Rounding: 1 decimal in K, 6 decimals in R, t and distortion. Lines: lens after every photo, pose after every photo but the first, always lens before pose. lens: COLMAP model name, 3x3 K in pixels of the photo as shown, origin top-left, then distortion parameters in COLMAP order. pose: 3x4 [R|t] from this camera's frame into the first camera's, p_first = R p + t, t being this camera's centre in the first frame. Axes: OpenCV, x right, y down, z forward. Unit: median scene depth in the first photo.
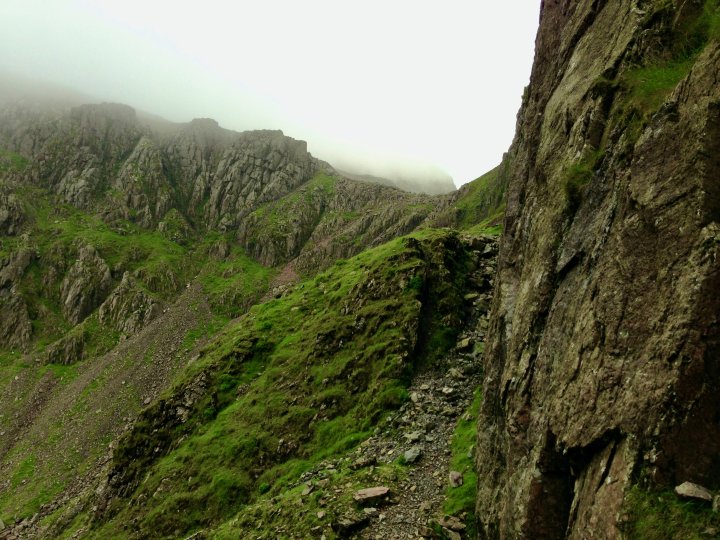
lens RADIAL K [[673.4, 0, 370.0], [0, 673.4, 262.9], [0, 0, 1]] dist [0.032600, 0.000000]
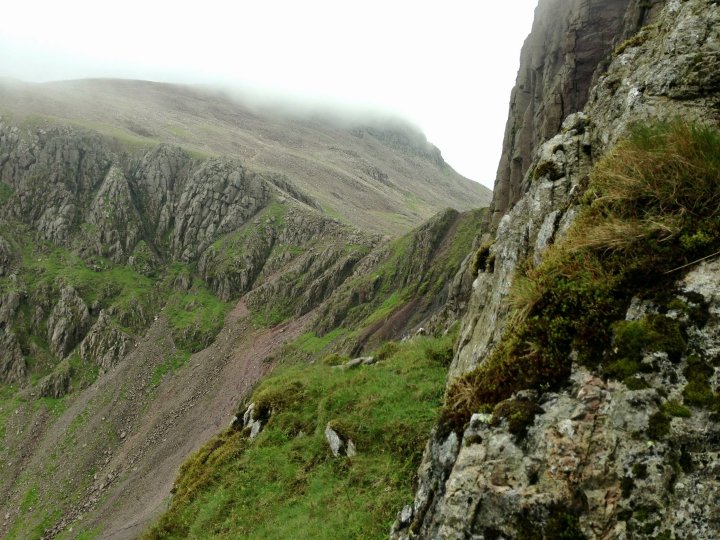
lens RADIAL K [[673.4, 0, 367.6], [0, 673.4, 271.4], [0, 0, 1]] dist [0.032600, 0.000000]
pose [[0.999794, 0.008109, 0.018586, 0.076006], [-0.010892, 0.987869, 0.154909, -0.229043], [-0.017105, -0.155080, 0.987754, -0.156314]]
